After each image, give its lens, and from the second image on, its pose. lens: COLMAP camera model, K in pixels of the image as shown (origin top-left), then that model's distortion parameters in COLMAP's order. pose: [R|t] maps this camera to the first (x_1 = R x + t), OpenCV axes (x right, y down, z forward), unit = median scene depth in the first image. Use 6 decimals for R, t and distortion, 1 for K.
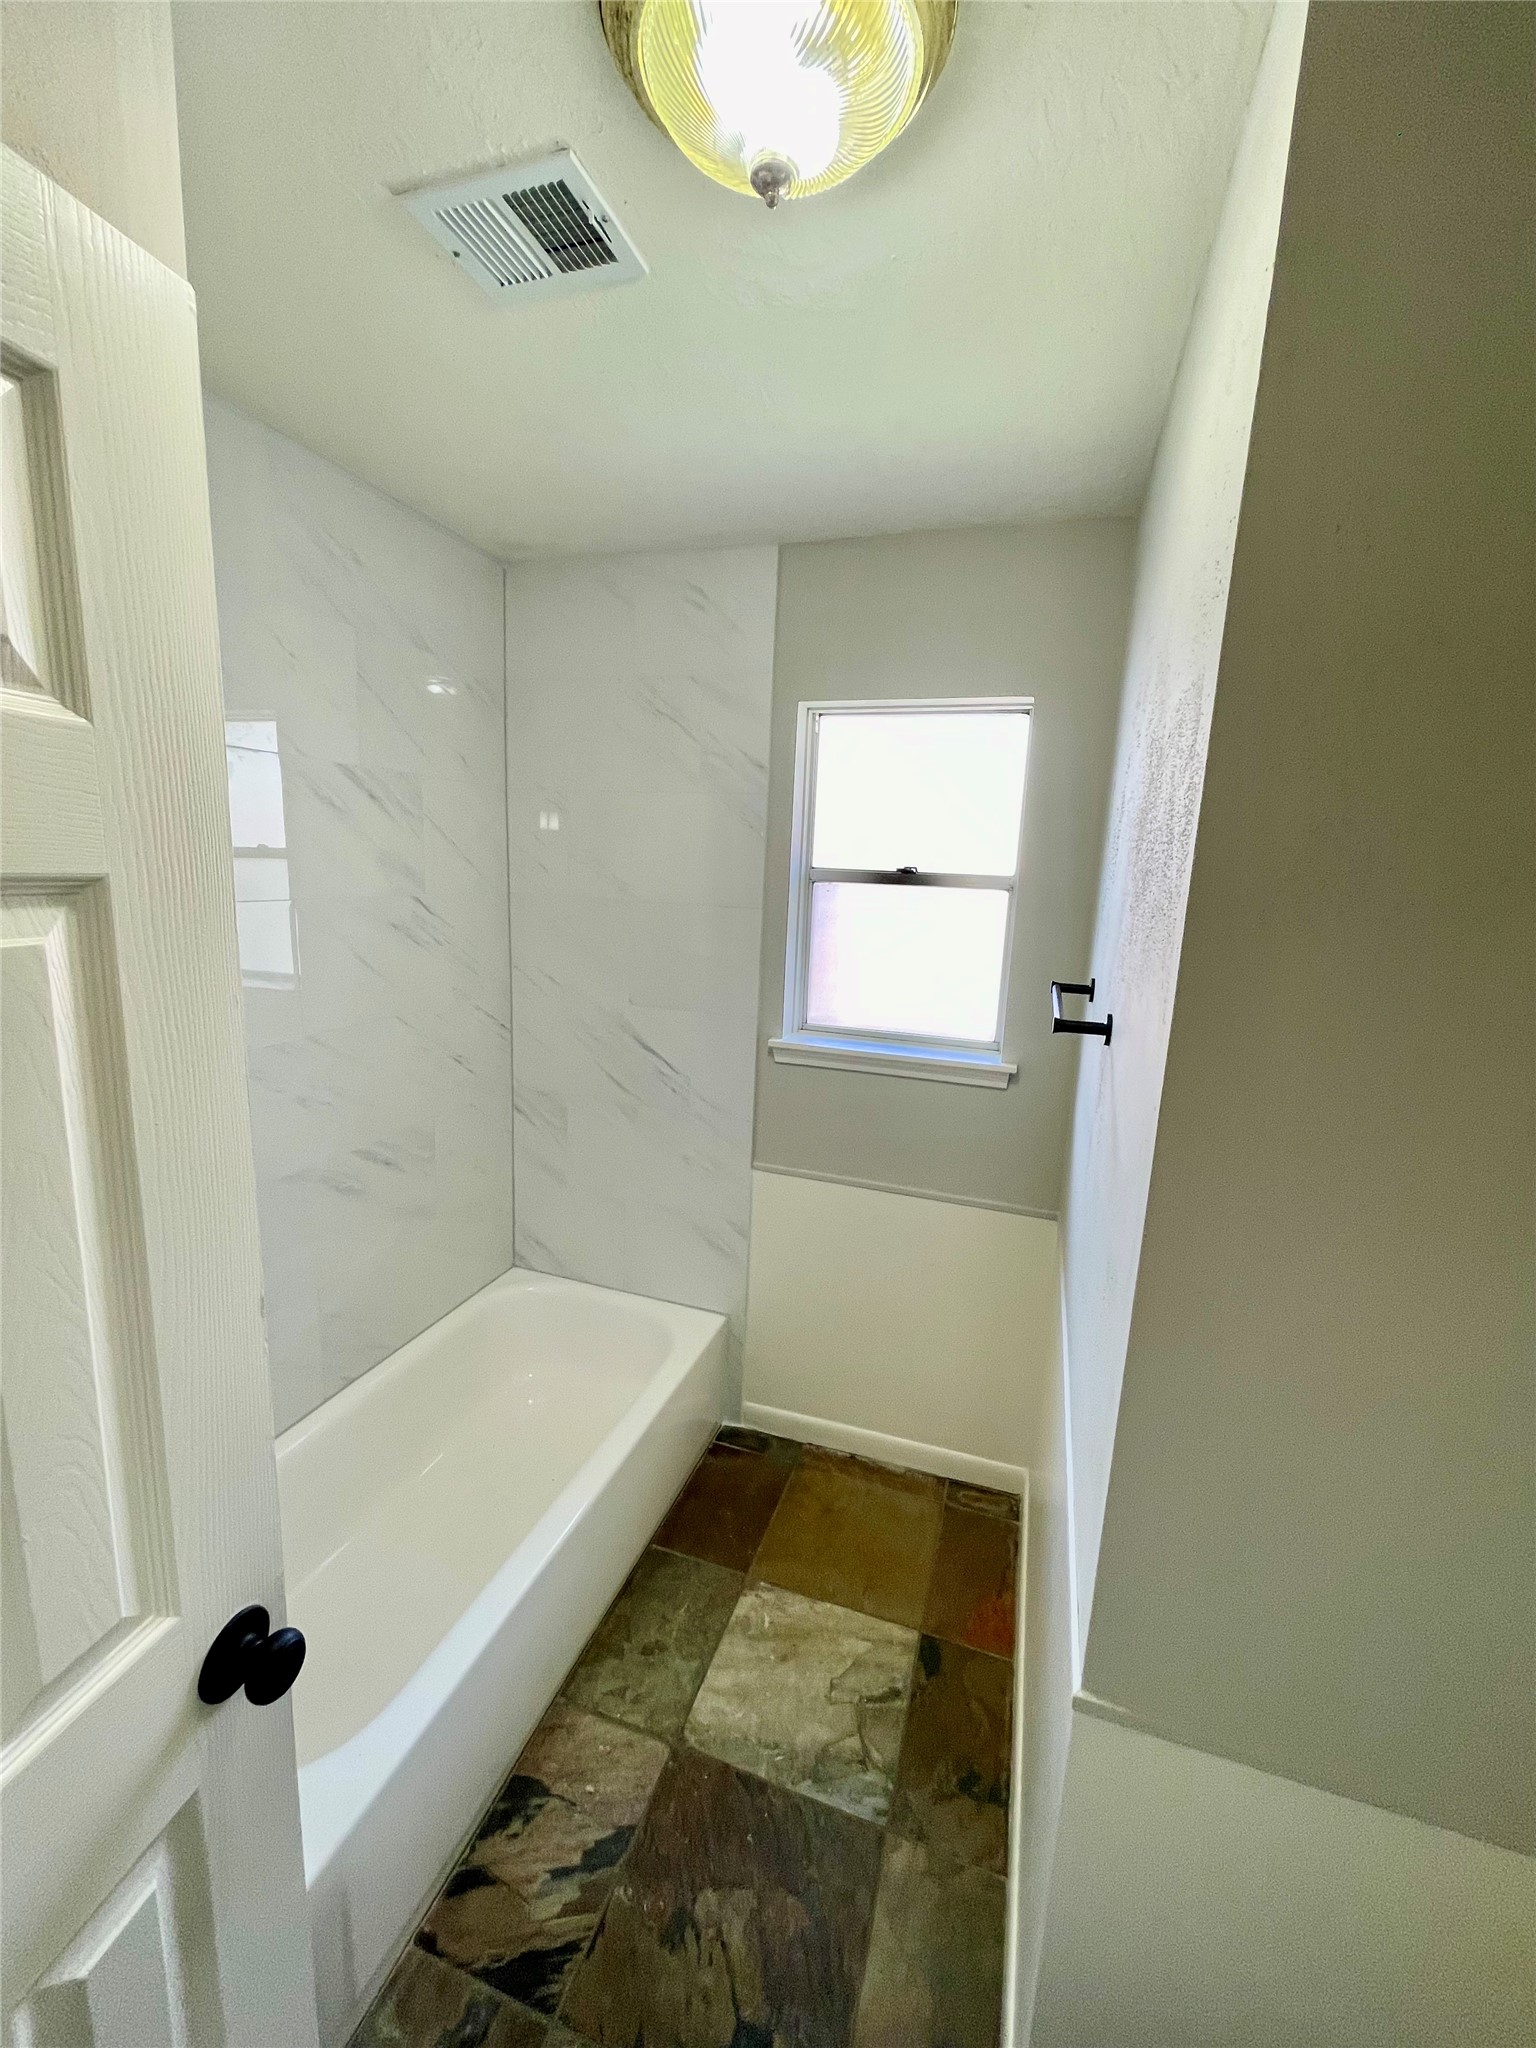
lens RADIAL K [[829.7, 0, 765.8], [0, 829.7, 1021.4], [0, 0, 1]] dist [-0.001354, -0.000374]
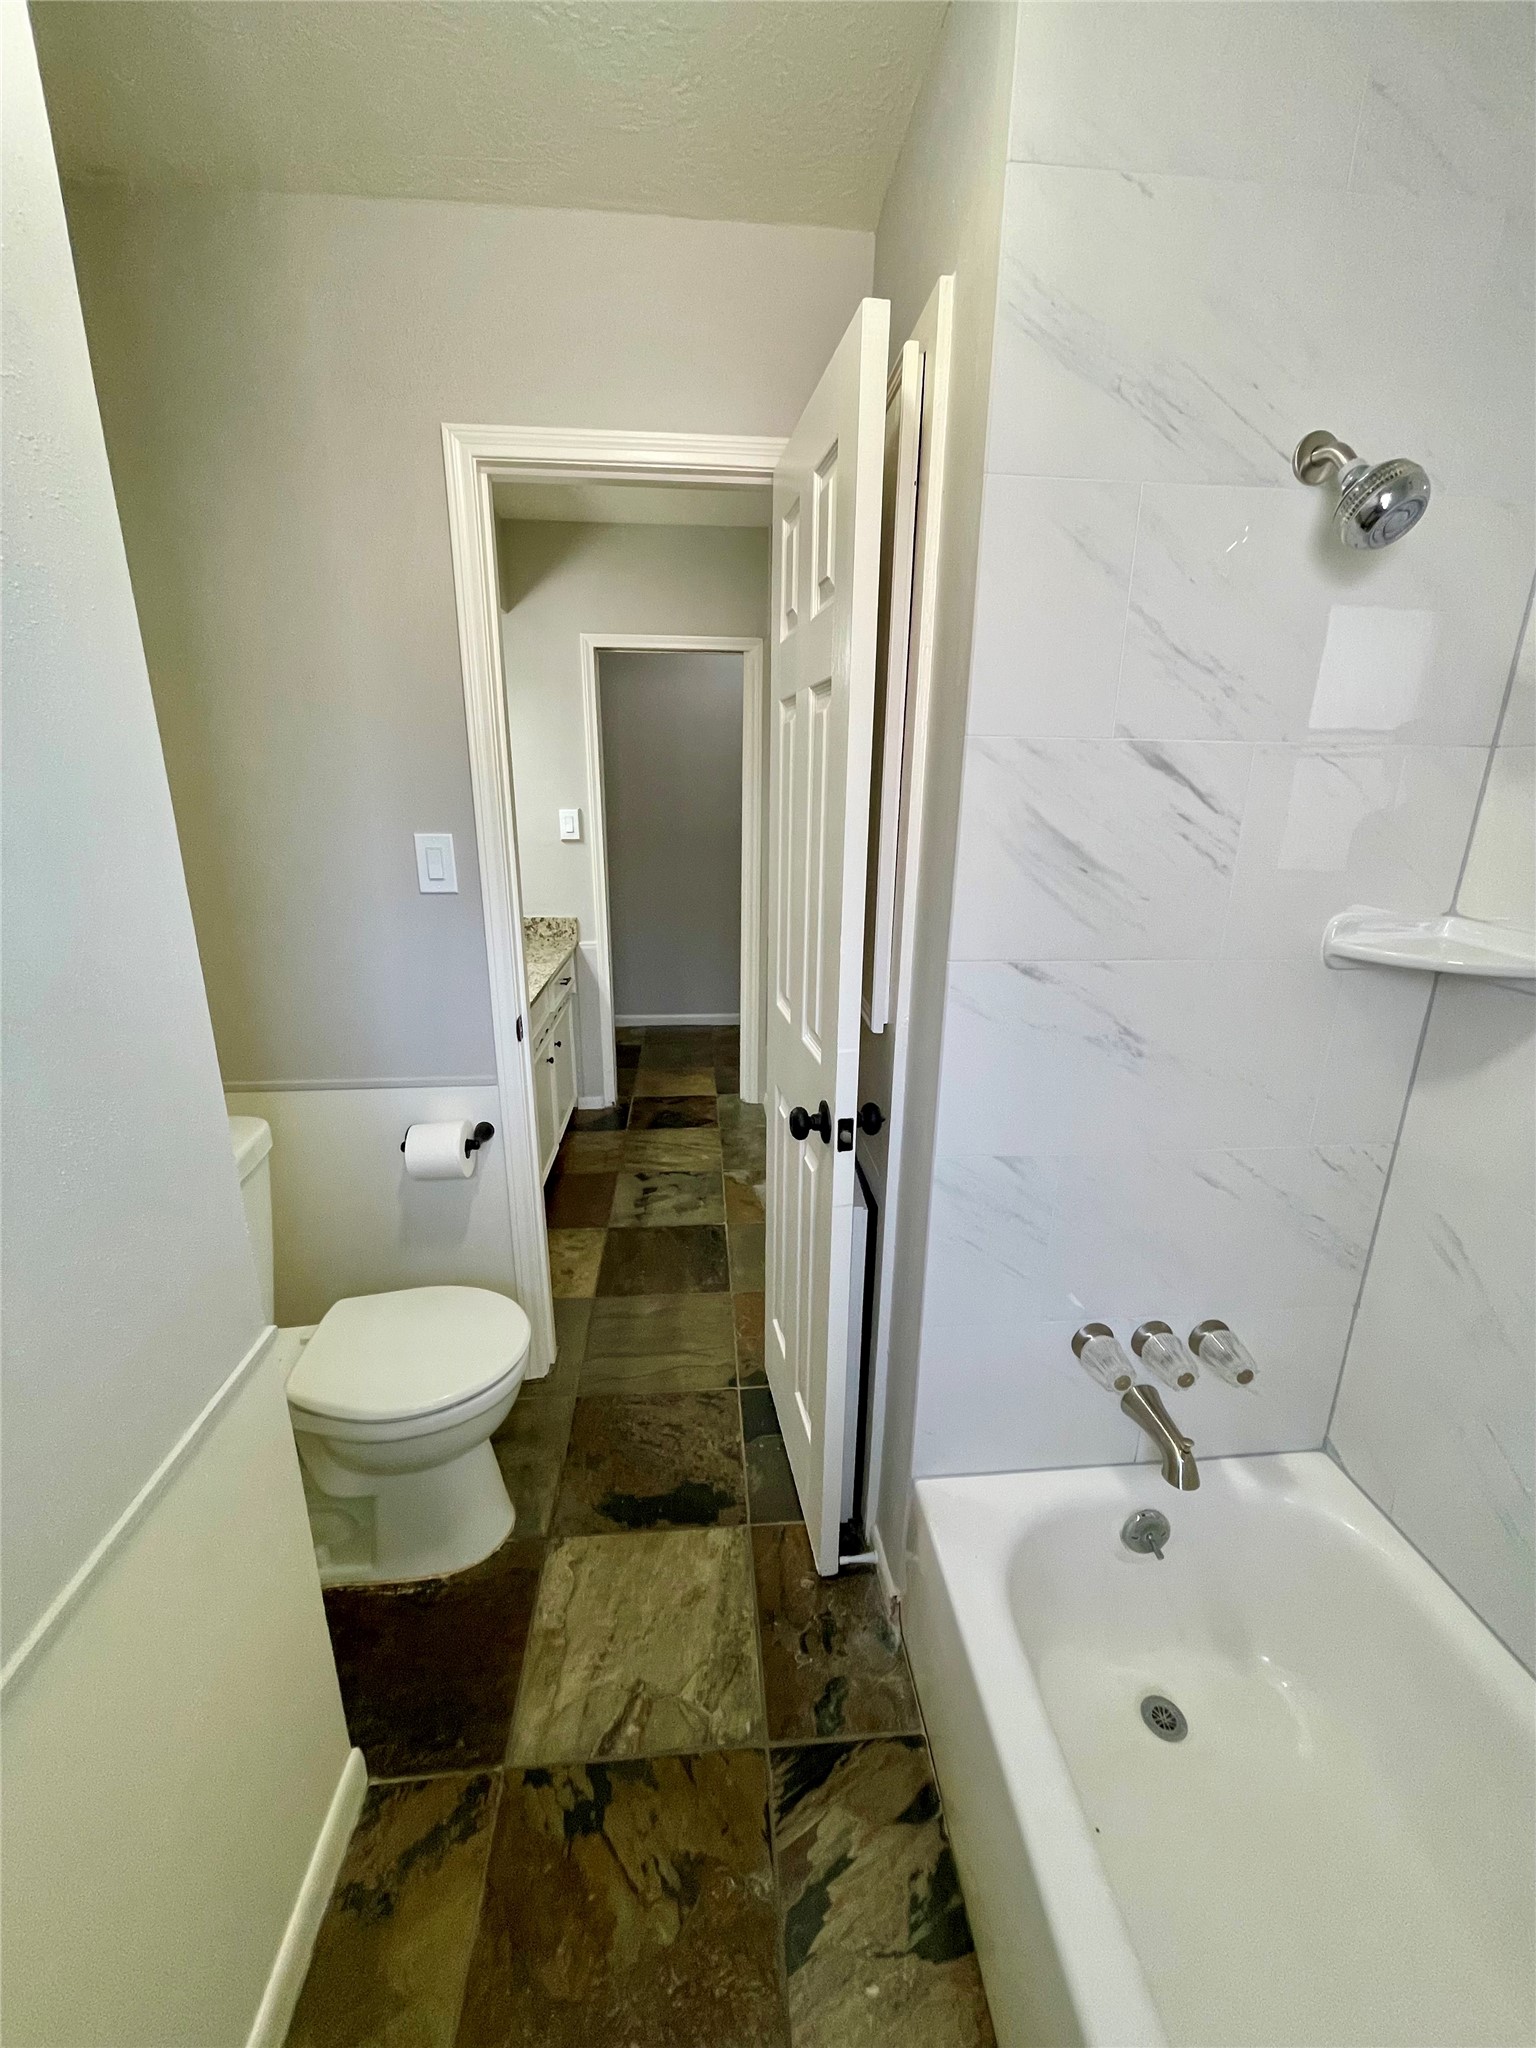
lens RADIAL K [[829.7, 0, 766.2], [0, 829.7, 1019.0], [0, 0, 1]] dist [-0.001354, -0.000374]
pose [[-0.916214, 0.076030, -0.393410, 0.093687], [-0.111768, 0.894370, 0.433141, -0.120324], [0.384786, 0.440820, -0.810936, 1.293492]]
